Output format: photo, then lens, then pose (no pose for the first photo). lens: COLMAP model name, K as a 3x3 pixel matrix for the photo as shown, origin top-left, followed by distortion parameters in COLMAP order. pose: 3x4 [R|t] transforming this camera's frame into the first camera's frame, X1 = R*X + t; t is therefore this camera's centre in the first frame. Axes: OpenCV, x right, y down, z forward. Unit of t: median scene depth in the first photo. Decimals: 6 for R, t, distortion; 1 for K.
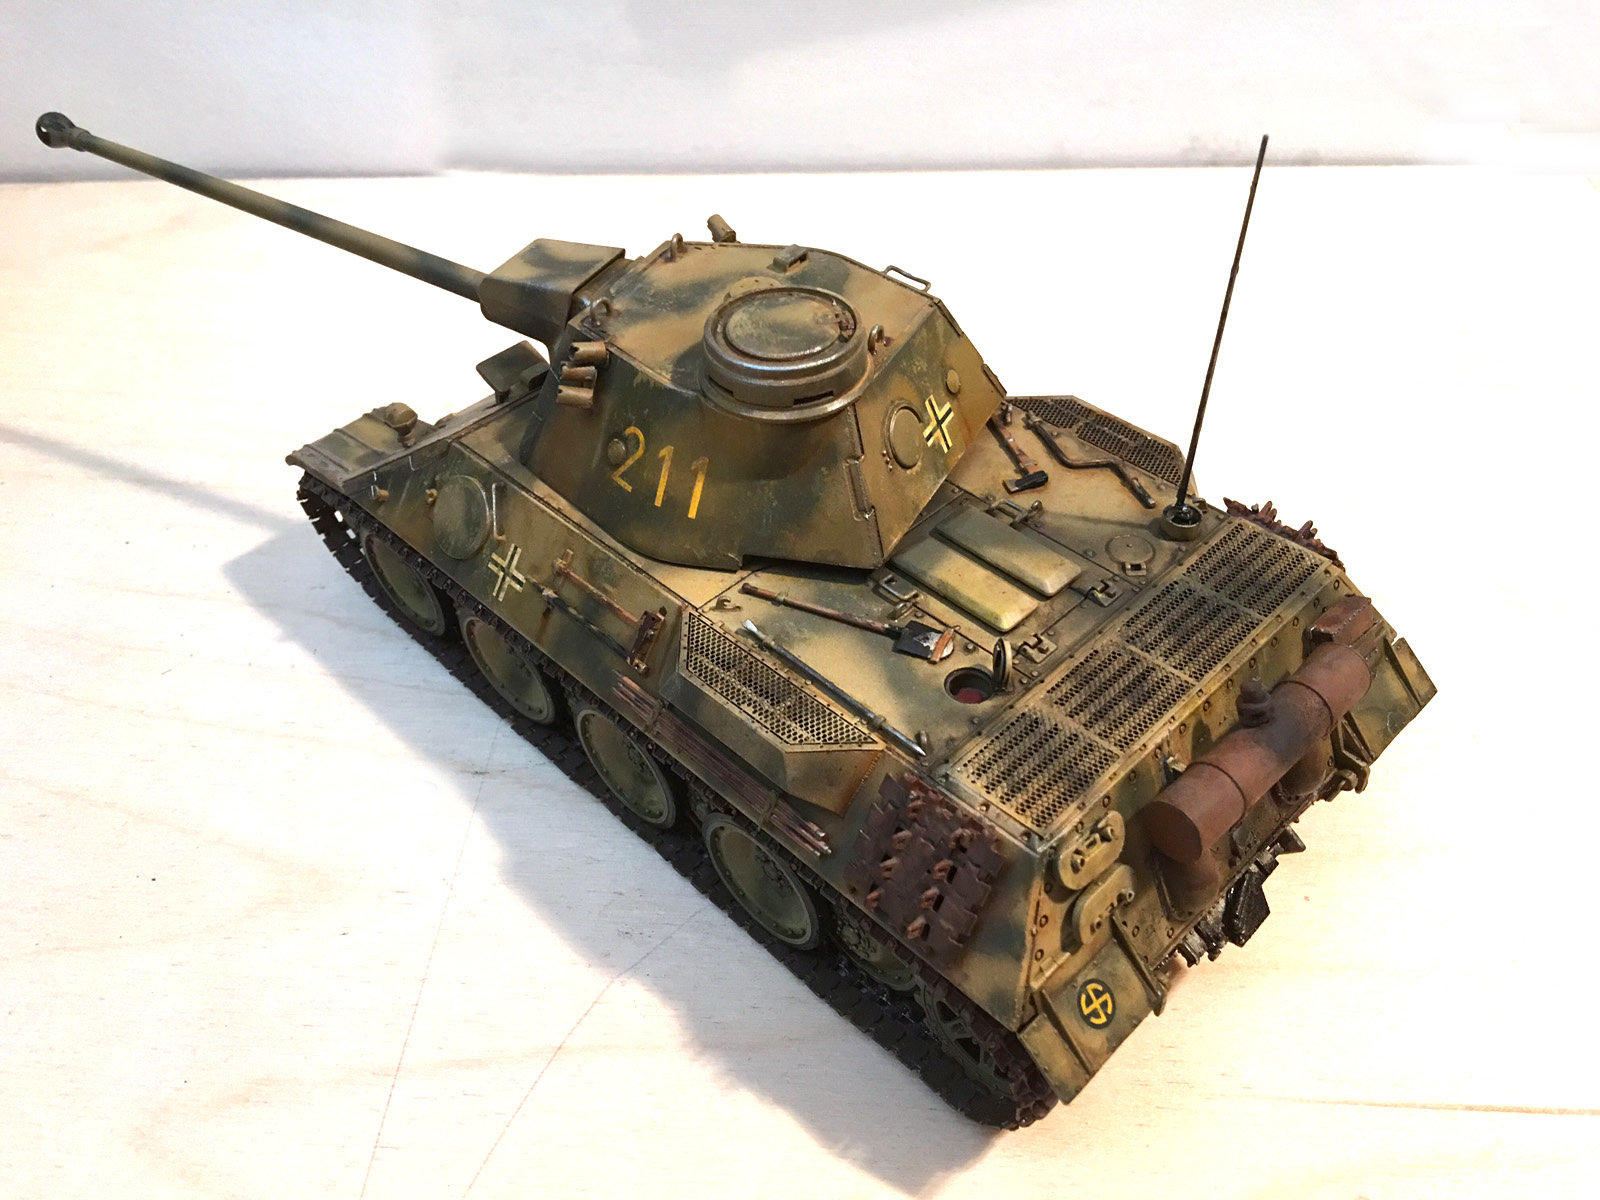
lens RADIAL K [[1371.5, 0, 784.7], [0, 1371.5, 603.3], [0, 0, 1]] dist [0.044439, -0.007572]
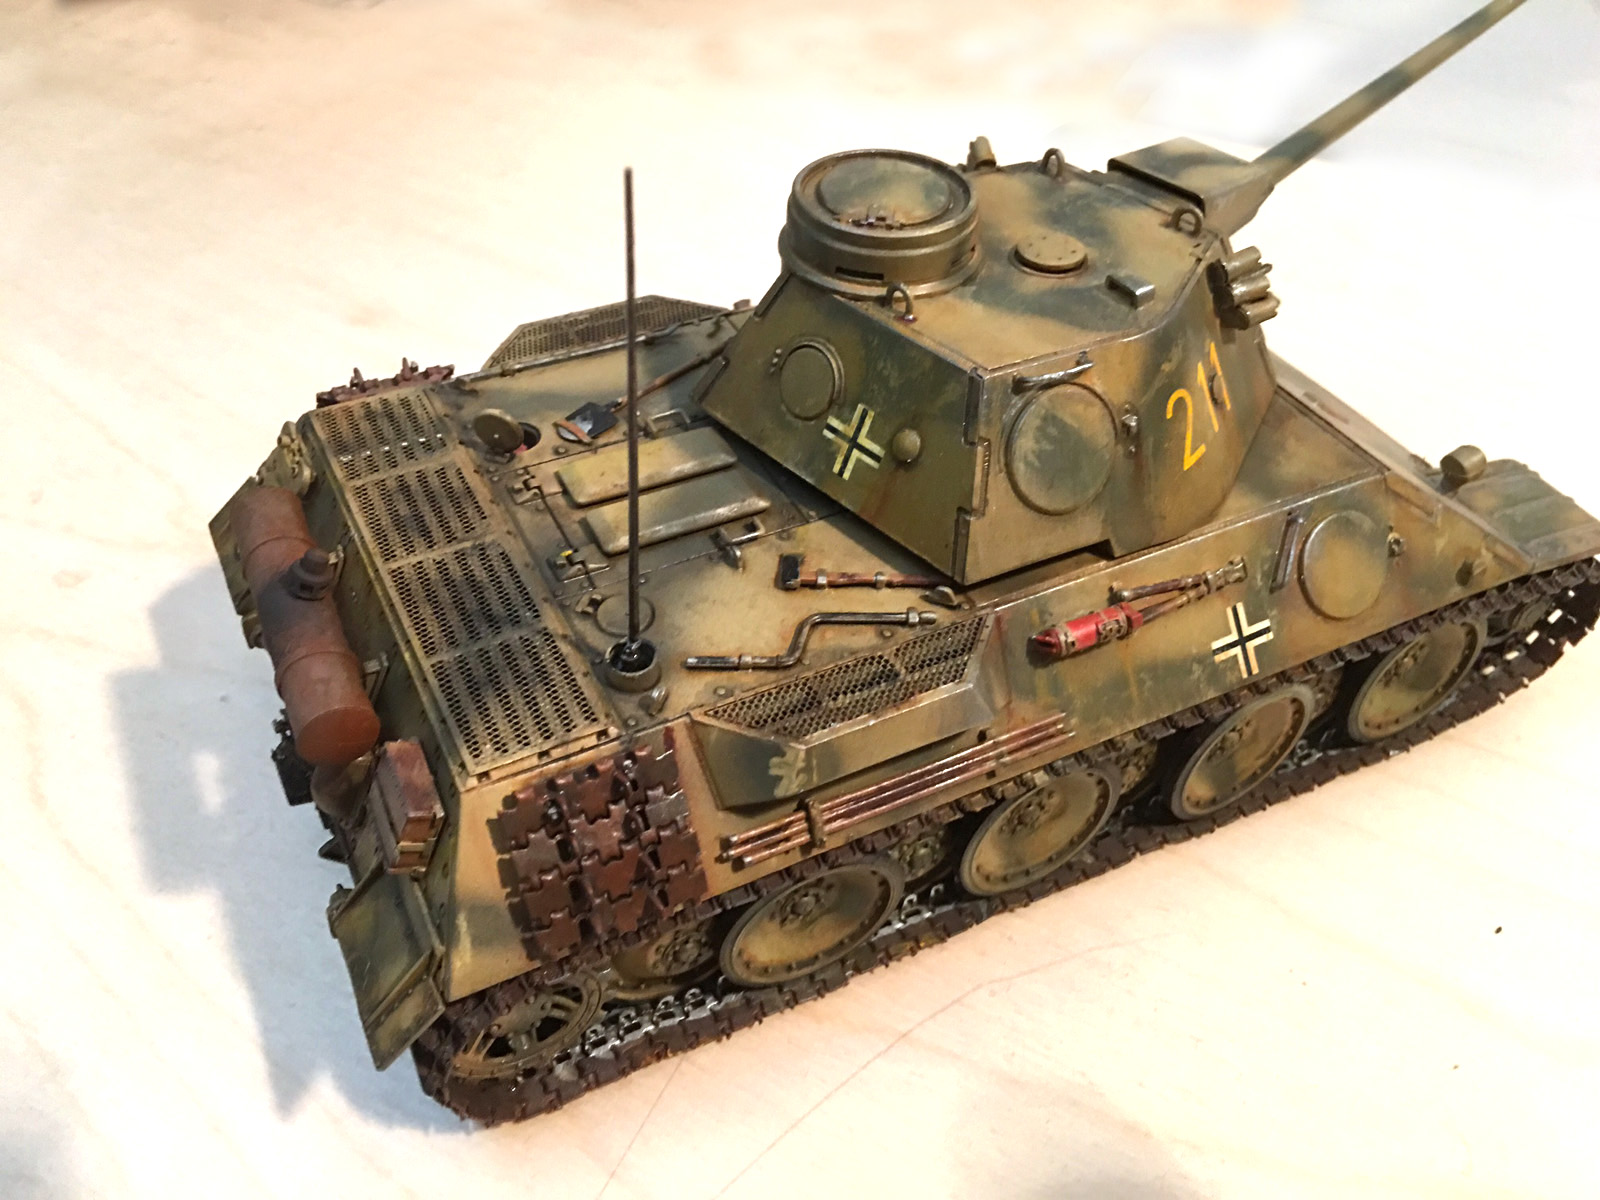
lens RADIAL K [[1385.3, 0, 750.3], [0, 1385.3, 597.2], [0, 0, 1]] dist [0.056446, -0.093626]
pose [[-0.327415, 0.663474, -0.672757, 0.756358], [-0.651333, 0.357330, 0.669388, -0.618558], [0.684518, 0.657357, 0.315148, 0.808291]]
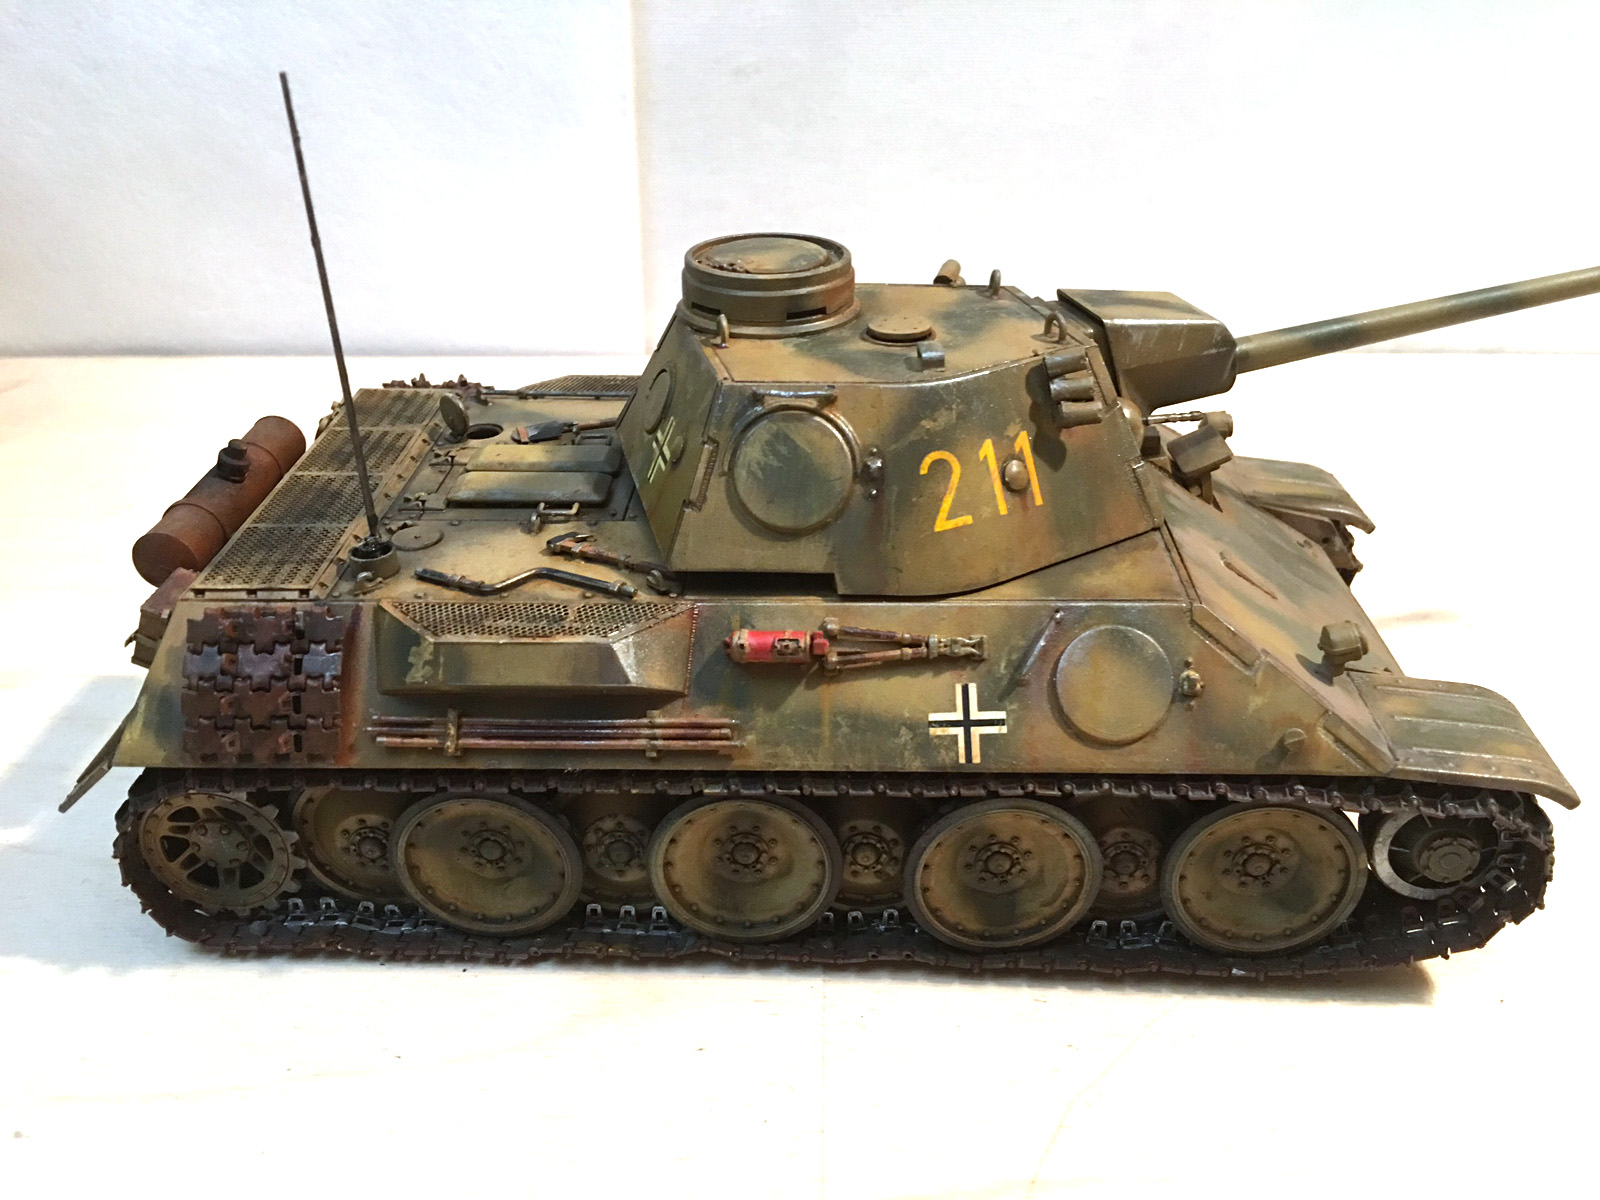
lens RADIAL K [[1371.5, 0, 784.7], [0, 1371.5, 603.3], [0, 0, 1]] dist [0.044439, -0.007572]
pose [[-0.736980, 0.364865, -0.568976, 0.608212], [-0.435202, 0.387929, 0.812472, -0.866528], [0.517165, 0.846395, -0.127106, 1.292117]]
